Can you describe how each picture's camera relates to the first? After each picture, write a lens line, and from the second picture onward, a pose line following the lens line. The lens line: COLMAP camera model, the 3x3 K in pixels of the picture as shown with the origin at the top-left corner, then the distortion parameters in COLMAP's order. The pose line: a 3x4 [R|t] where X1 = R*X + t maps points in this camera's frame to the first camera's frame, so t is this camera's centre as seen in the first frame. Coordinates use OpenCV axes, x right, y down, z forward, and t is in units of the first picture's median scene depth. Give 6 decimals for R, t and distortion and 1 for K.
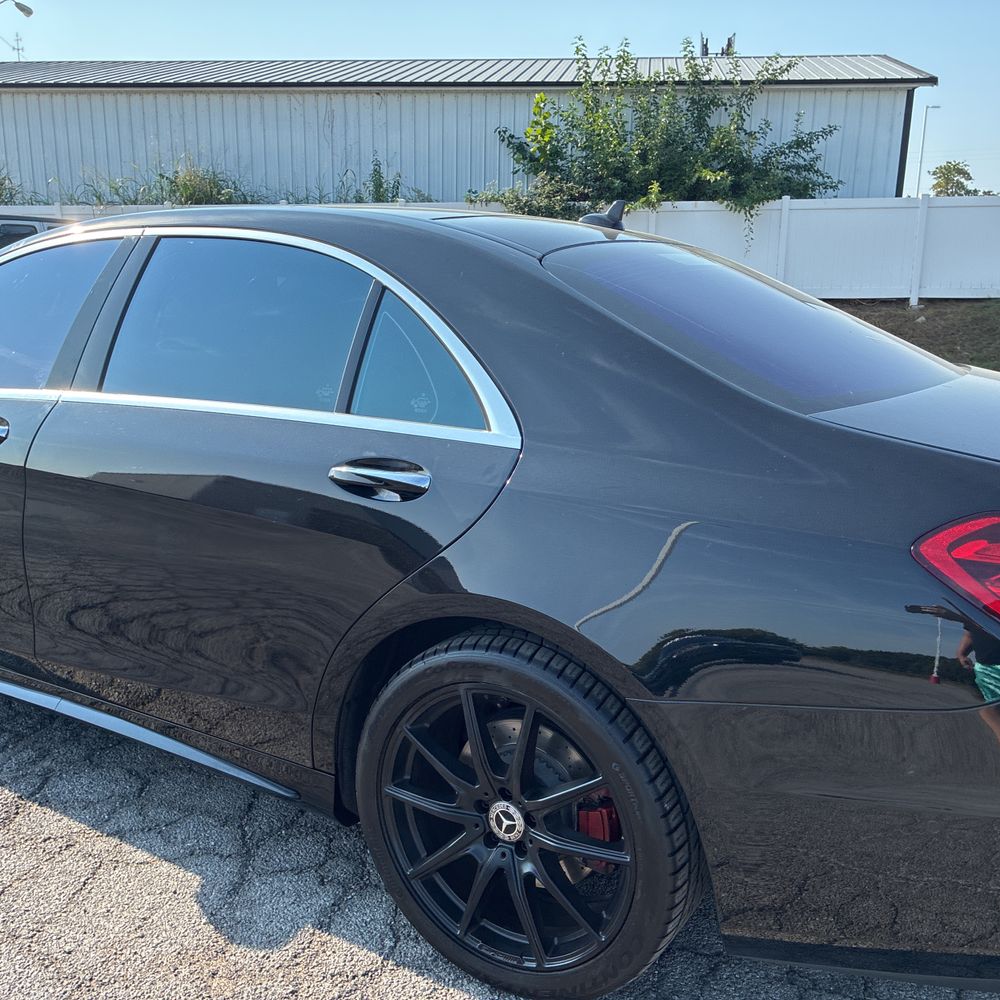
lens RADIAL K [[1013.3, 0, 490.4], [0, 1013.3, 498.6], [0, 0, 1]] dist [0.022934, -0.000062]
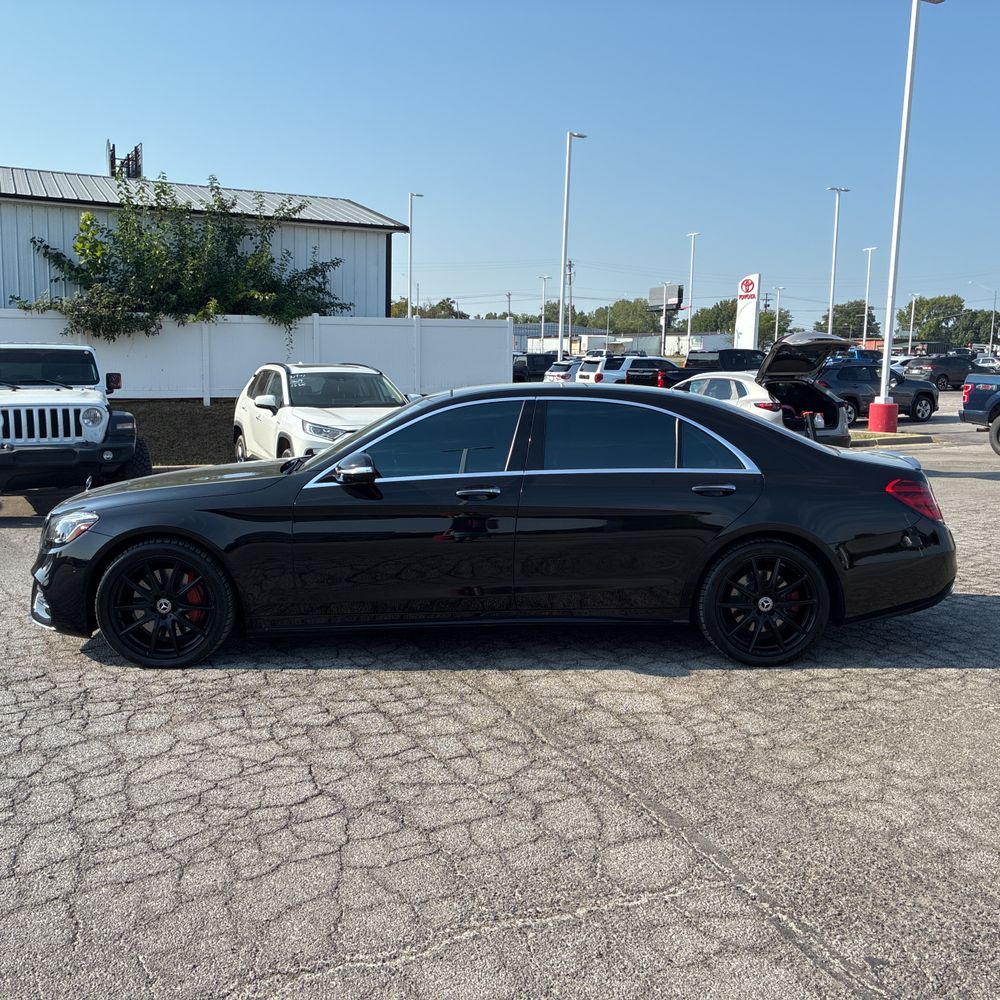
lens RADIAL K [[1013.3, 0, 490.4], [0, 1013.3, 498.6], [0, 0, 1]] dist [0.022934, -0.000062]
pose [[0.832737, -0.074537, 0.548628, -0.208420], [0.121481, 0.991348, -0.049705, 0.006801], [-0.540177, 0.108039, 0.834588, -0.095682]]
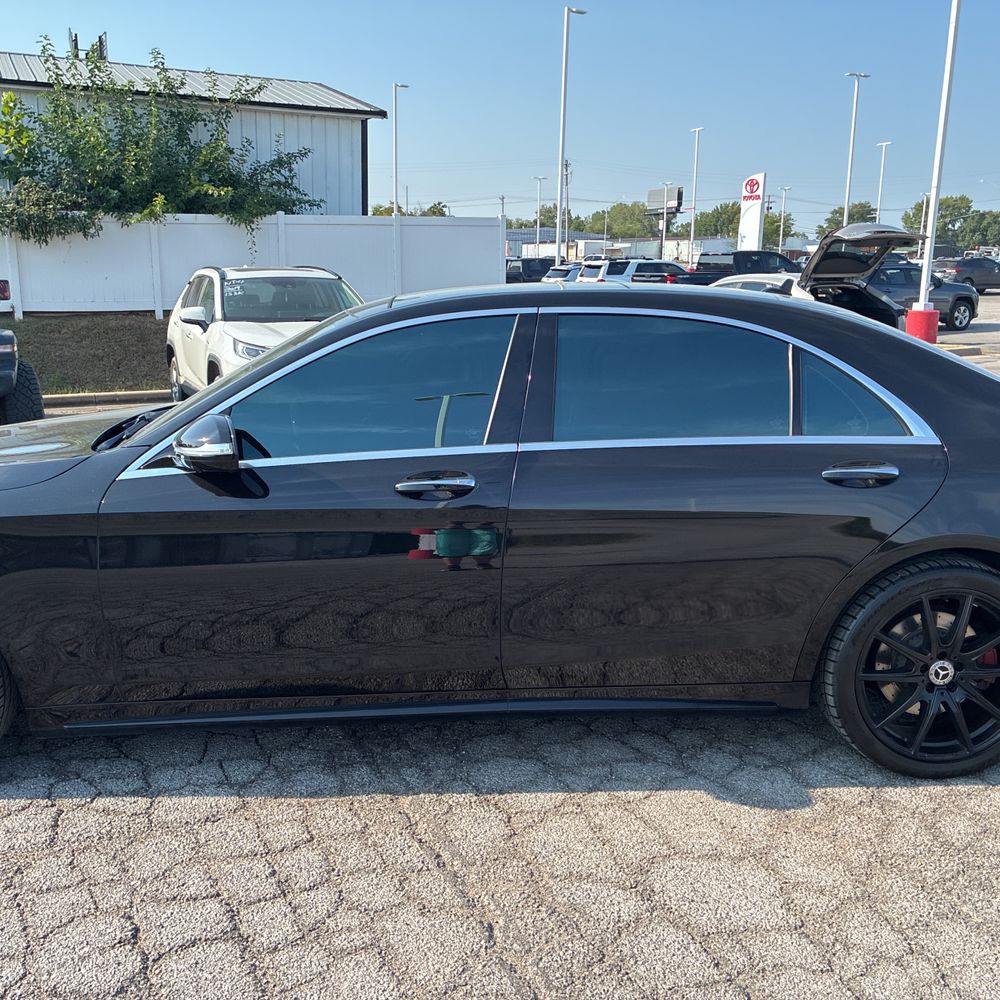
lens RADIAL K [[1016.1, 0, 489.0], [0, 1016.1, 495.2], [0, 0, 1]] dist [0.002423, 0.036009]
pose [[0.830274, -0.127530, 0.542569, -0.138071], [0.129831, 0.990945, 0.034245, -0.011064], [-0.542023, 0.042009, 0.839313, 0.000777]]
